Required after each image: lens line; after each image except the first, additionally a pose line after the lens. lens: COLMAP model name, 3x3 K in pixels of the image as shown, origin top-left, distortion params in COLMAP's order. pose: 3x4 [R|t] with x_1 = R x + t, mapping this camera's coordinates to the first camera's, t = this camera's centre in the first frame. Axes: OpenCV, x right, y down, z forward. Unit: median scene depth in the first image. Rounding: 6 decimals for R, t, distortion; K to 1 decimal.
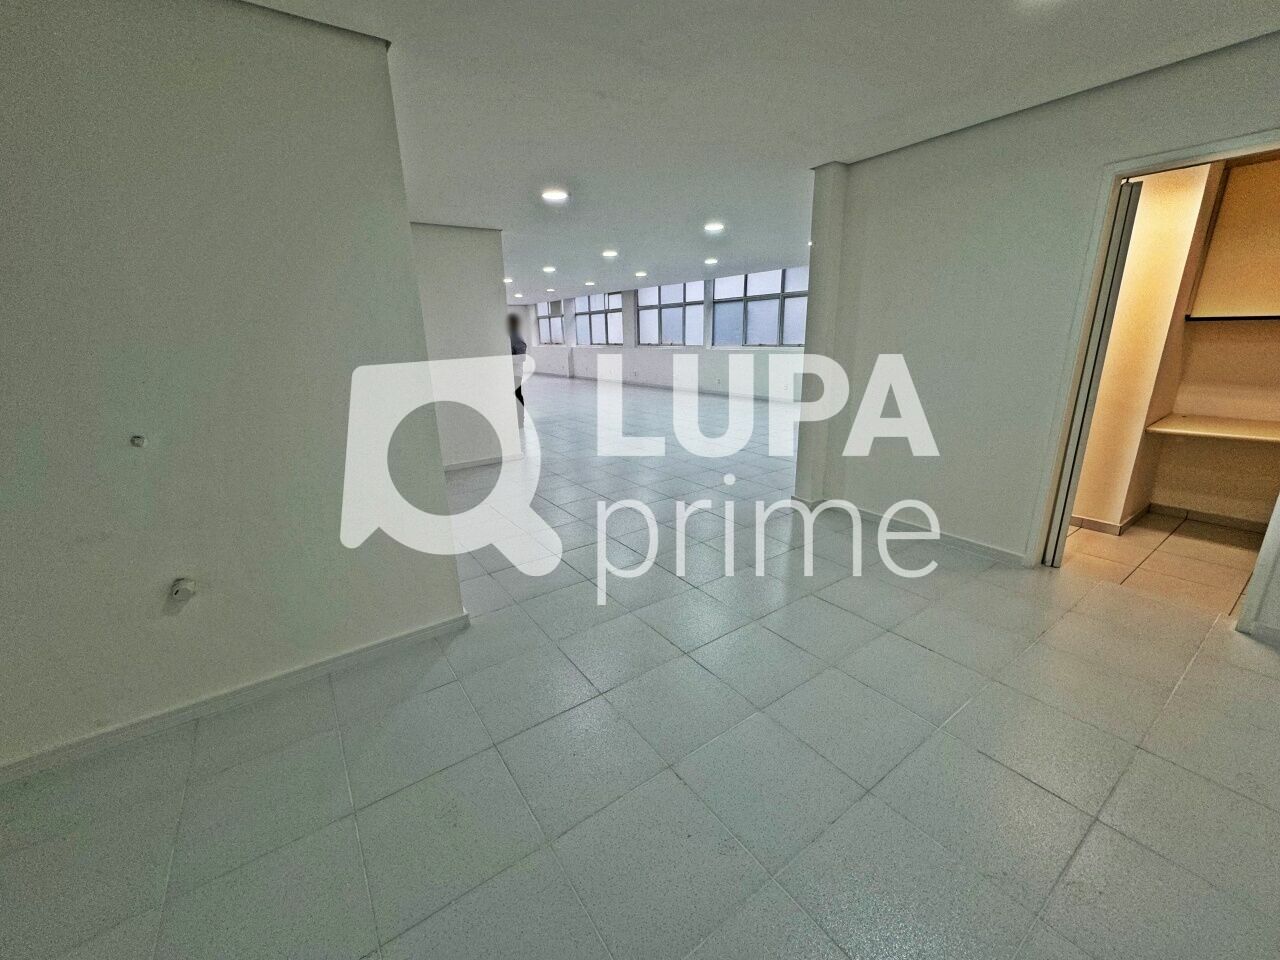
lens RADIAL K [[520.9, 0, 653.9], [0, 520.9, 476.7], [0, 0, 1]] dist [0.003803, -0.000464]
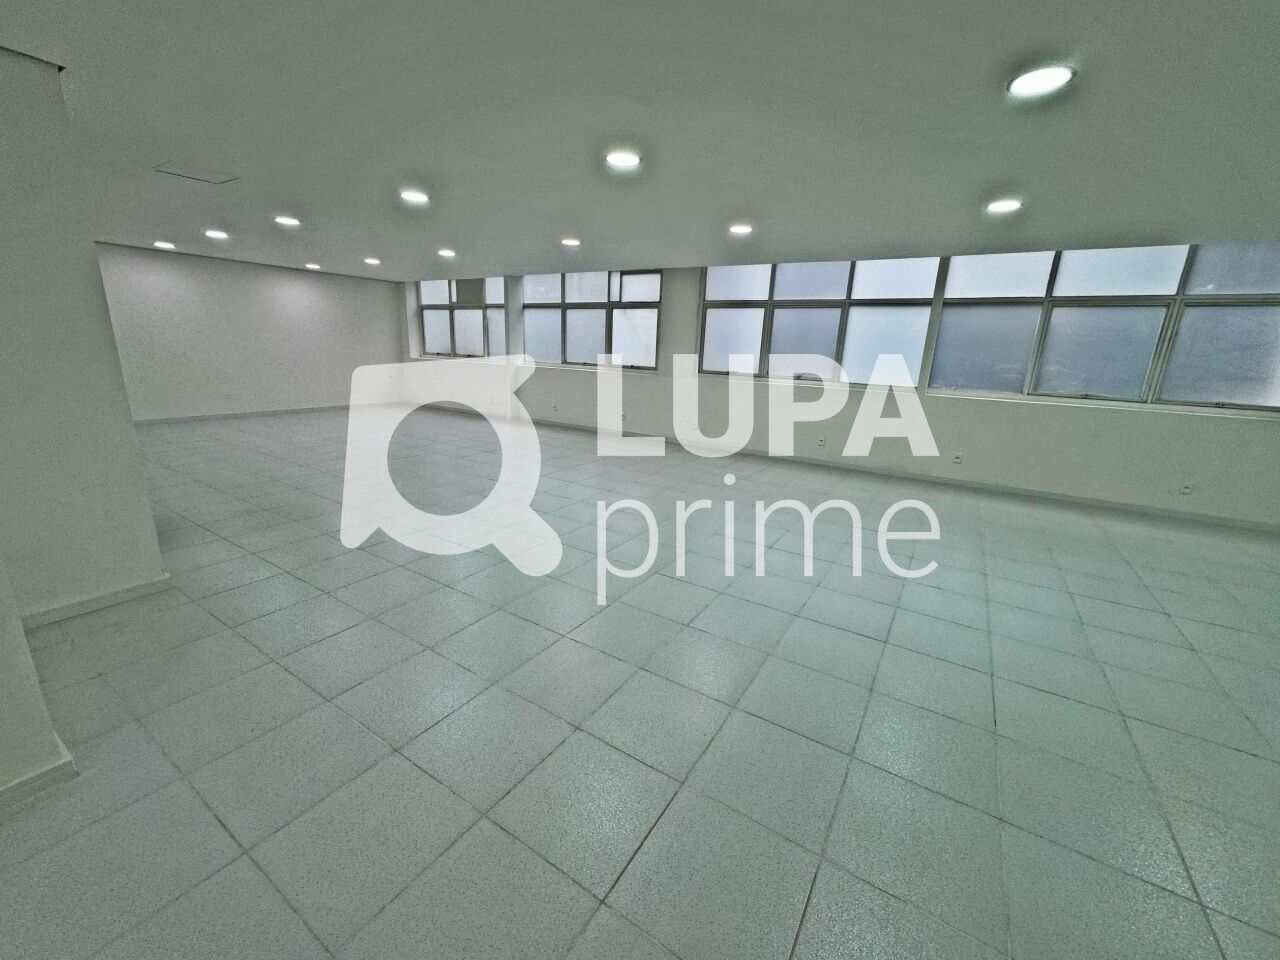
lens RADIAL K [[520.9, 0, 641.1], [0, 520.9, 484.8], [0, 0, 1]] dist [0.003803, -0.000464]
pose [[0.924717, -0.048102, 0.377603, -0.313507], [0.048108, 0.998798, 0.009421, -0.156193], [-0.377602, 0.009454, 0.925920, 0.565380]]
